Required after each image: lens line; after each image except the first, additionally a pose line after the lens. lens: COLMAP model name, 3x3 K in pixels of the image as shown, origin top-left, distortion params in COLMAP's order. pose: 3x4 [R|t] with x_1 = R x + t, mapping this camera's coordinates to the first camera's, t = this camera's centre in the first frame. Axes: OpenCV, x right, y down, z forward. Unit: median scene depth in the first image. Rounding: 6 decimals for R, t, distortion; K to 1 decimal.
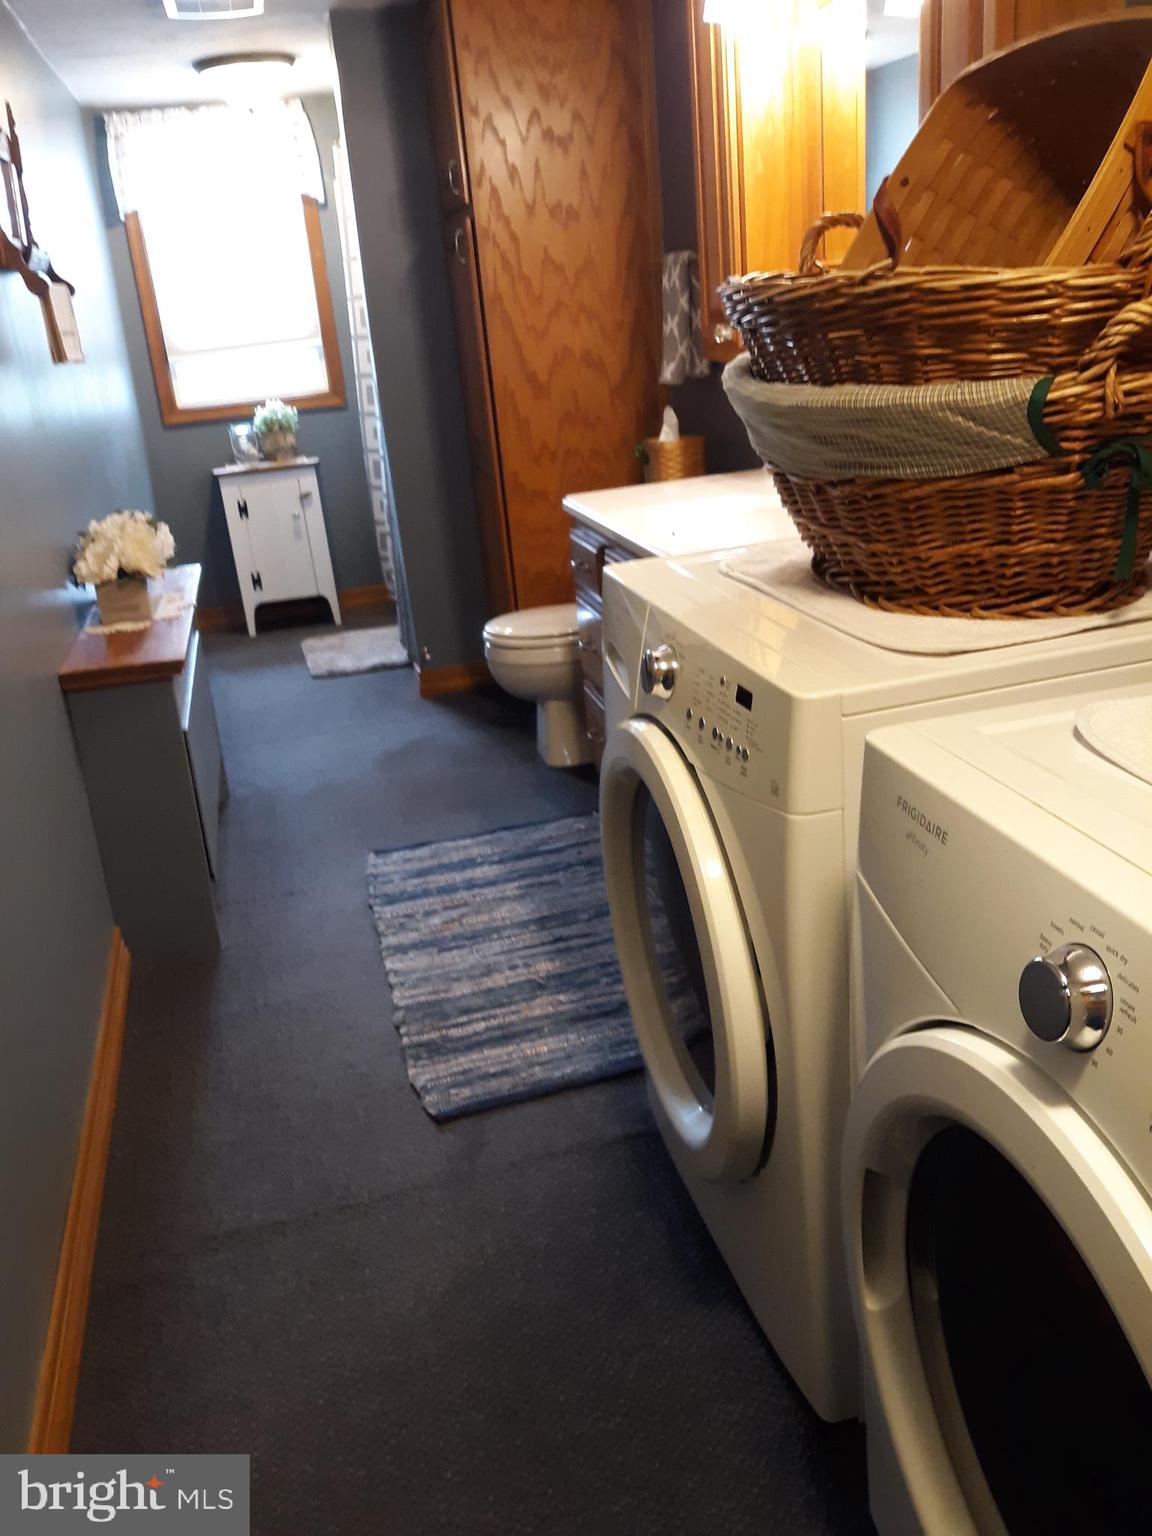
lens RADIAL K [[1265.4, 0, 576.0], [0, 1265.4, 768.0], [0, 0, 1]] dist [-0.008415, -0.005402]
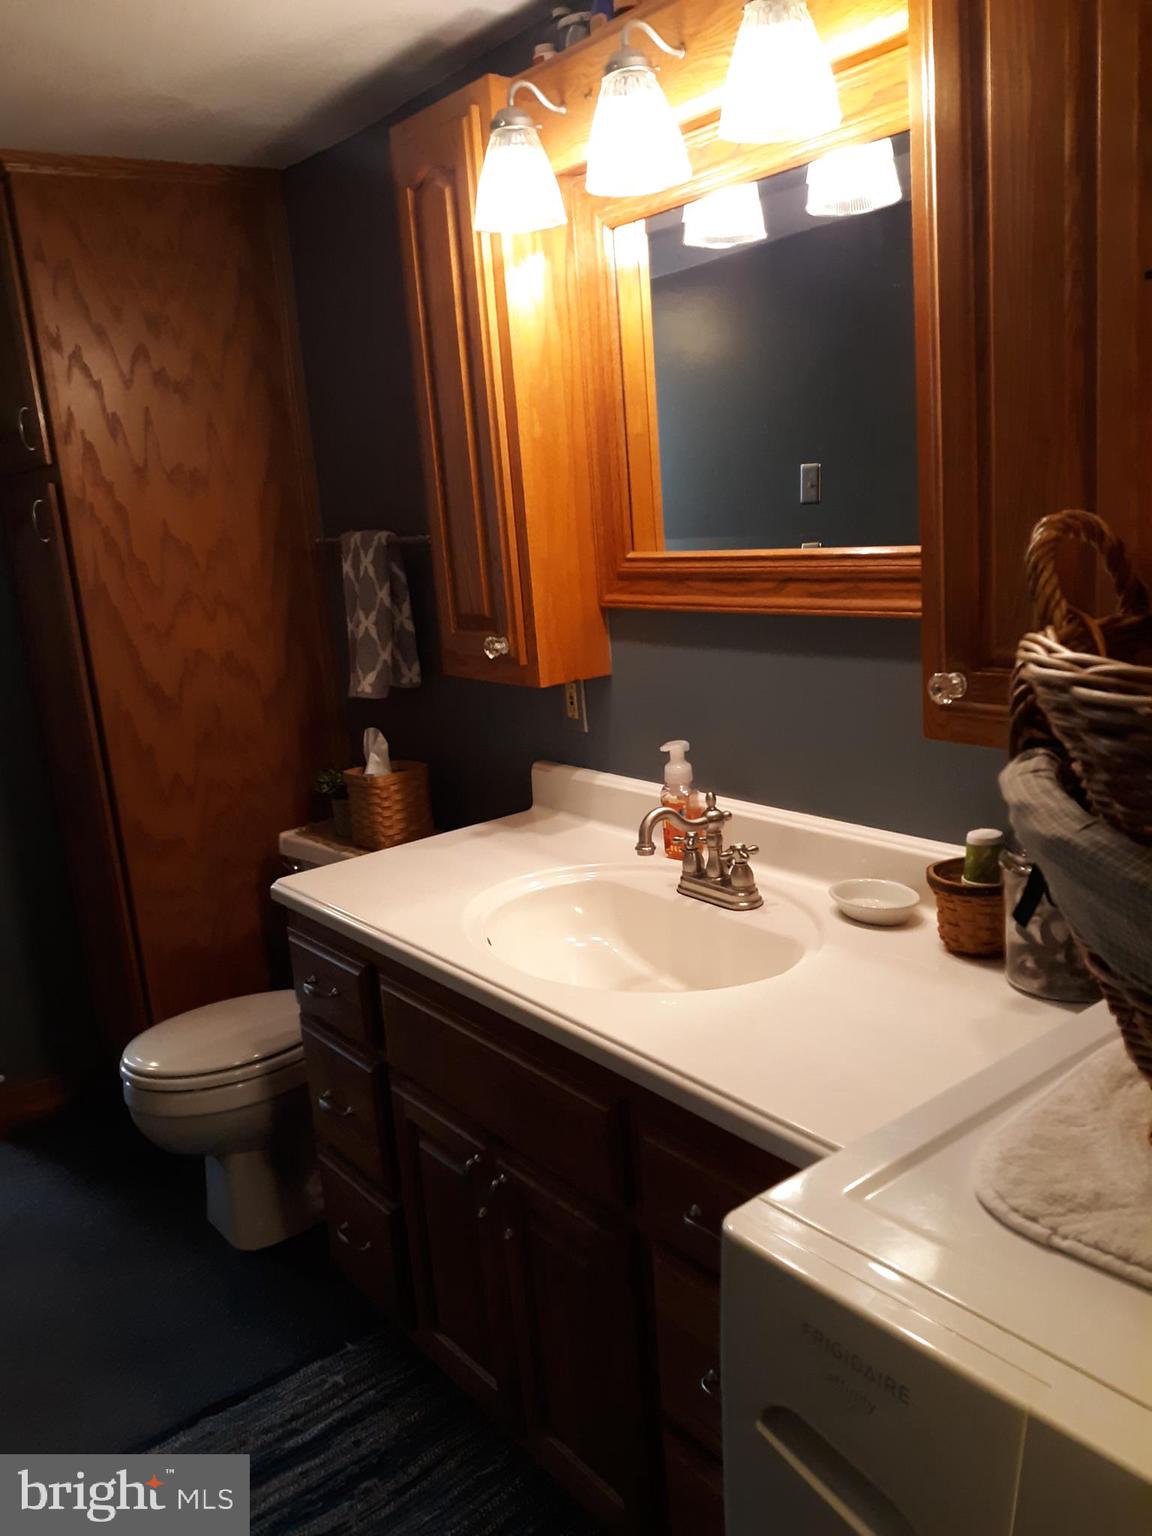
lens RADIAL K [[1267.5, 0, 576.0], [0, 1267.5, 768.0], [0, 0, 1]] dist [0.250092, -0.521746]
pose [[0.931252, -0.077327, 0.356076, -0.084609], [0.141775, 0.977112, -0.158592, -0.123388], [-0.335663, 0.198172, 0.920901, 0.261778]]
